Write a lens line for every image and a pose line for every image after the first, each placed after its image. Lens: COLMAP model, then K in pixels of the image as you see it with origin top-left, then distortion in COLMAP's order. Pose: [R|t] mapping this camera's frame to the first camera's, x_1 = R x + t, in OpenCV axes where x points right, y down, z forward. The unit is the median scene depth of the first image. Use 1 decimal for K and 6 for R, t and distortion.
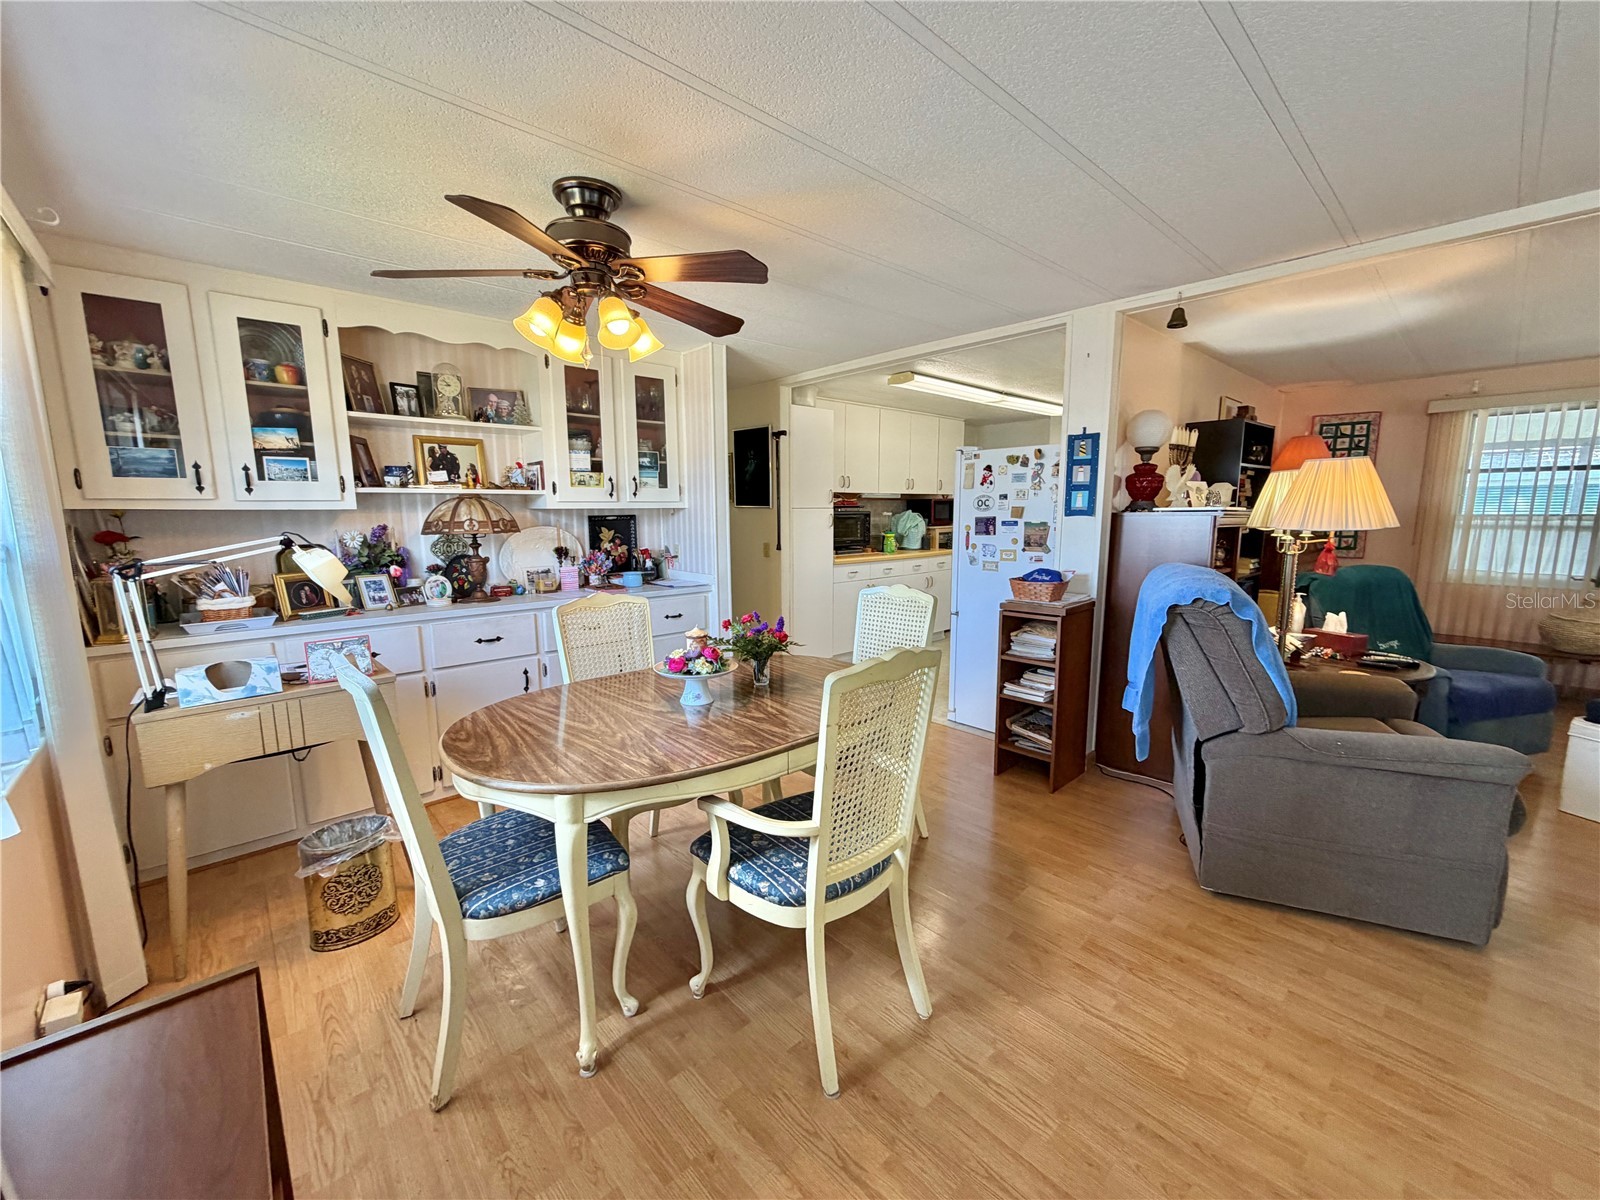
lens RADIAL K [[637.1, 0, 798.1], [0, 637.1, 601.0], [0, 0, 1]] dist [0.000304, -0.000488]
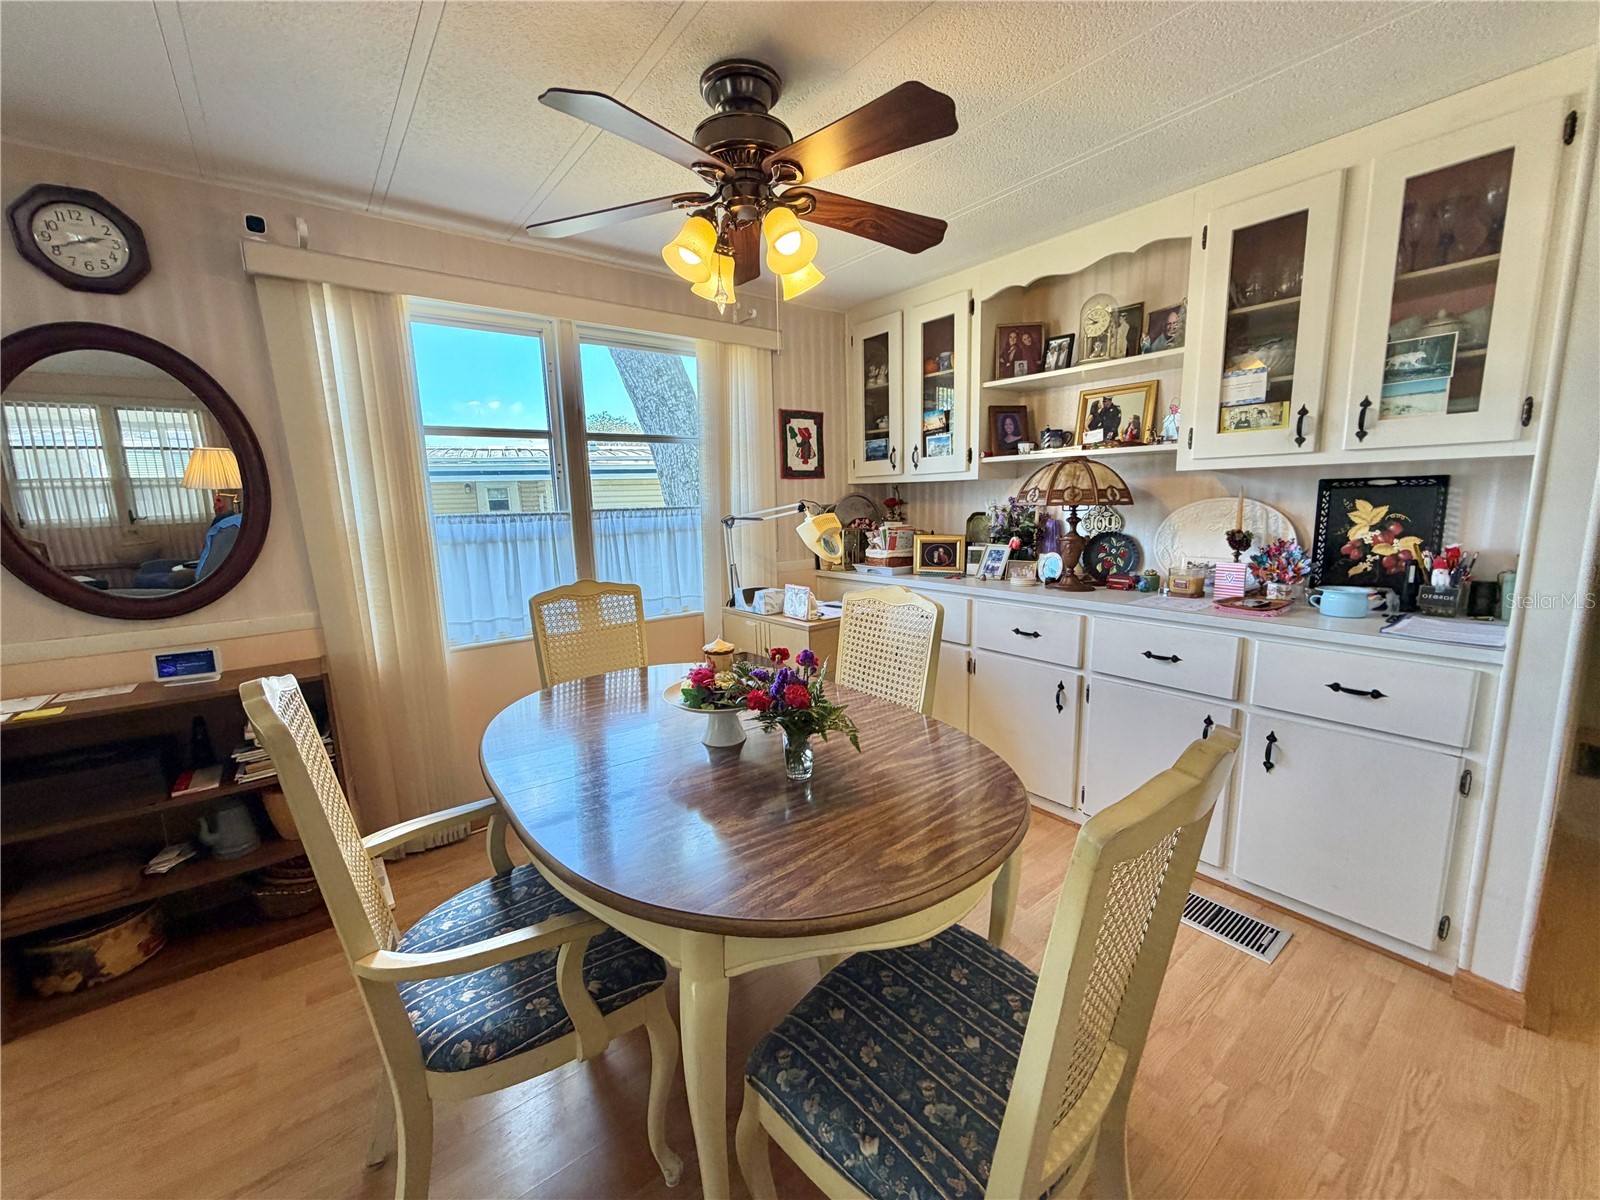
lens RADIAL K [[637.1, 0, 797.9], [0, 637.1, 601.0], [0, 0, 1]] dist [0.000304, -0.000488]
pose [[-0.071838, 0.167947, -0.983175, 0.380885], [-0.119593, 0.977160, 0.175657, -0.098129], [0.990221, 0.130199, -0.050112, 0.793584]]
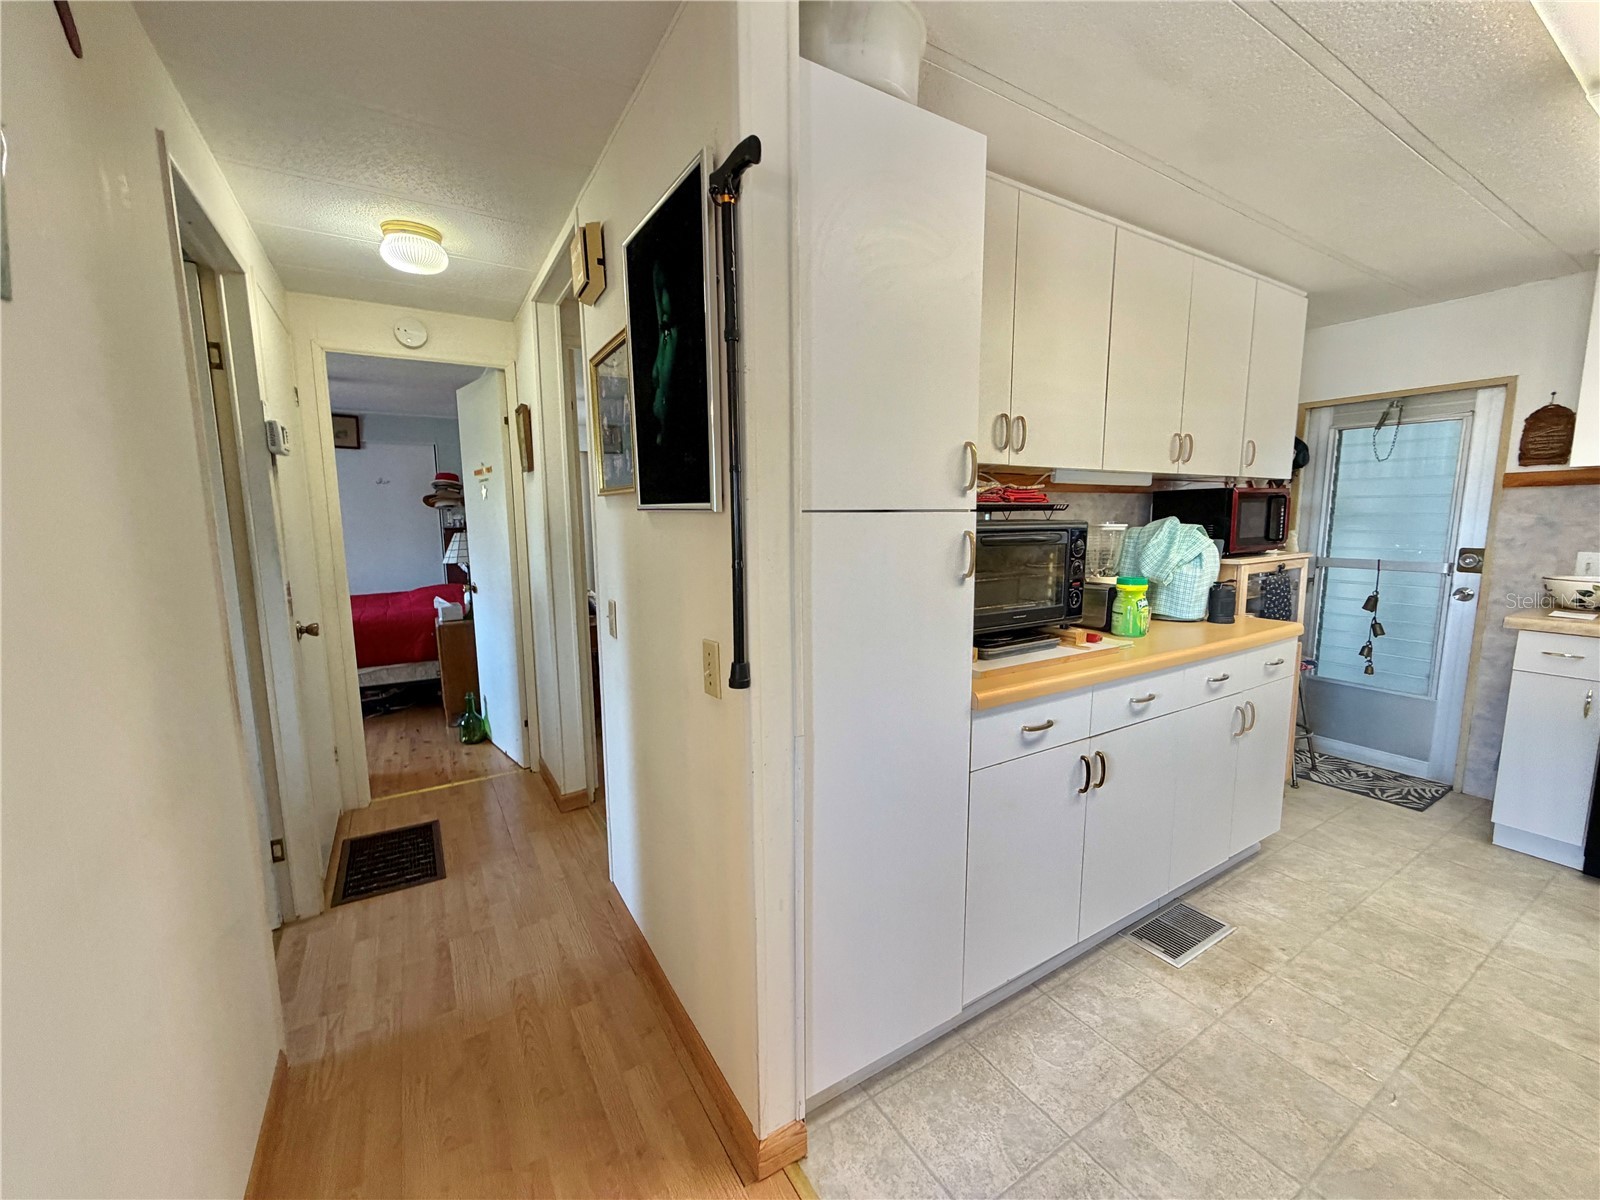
lens RADIAL K [[637.1, 0, 794.7], [0, 637.1, 603.3], [0, 0, 1]] dist [0.000304, -0.000488]
pose [[0.980926, 0.020189, -0.193329, 0.059730], [-0.022039, 0.999730, -0.007425, -0.188069], [0.193127, 0.011544, 0.981106, 1.321847]]
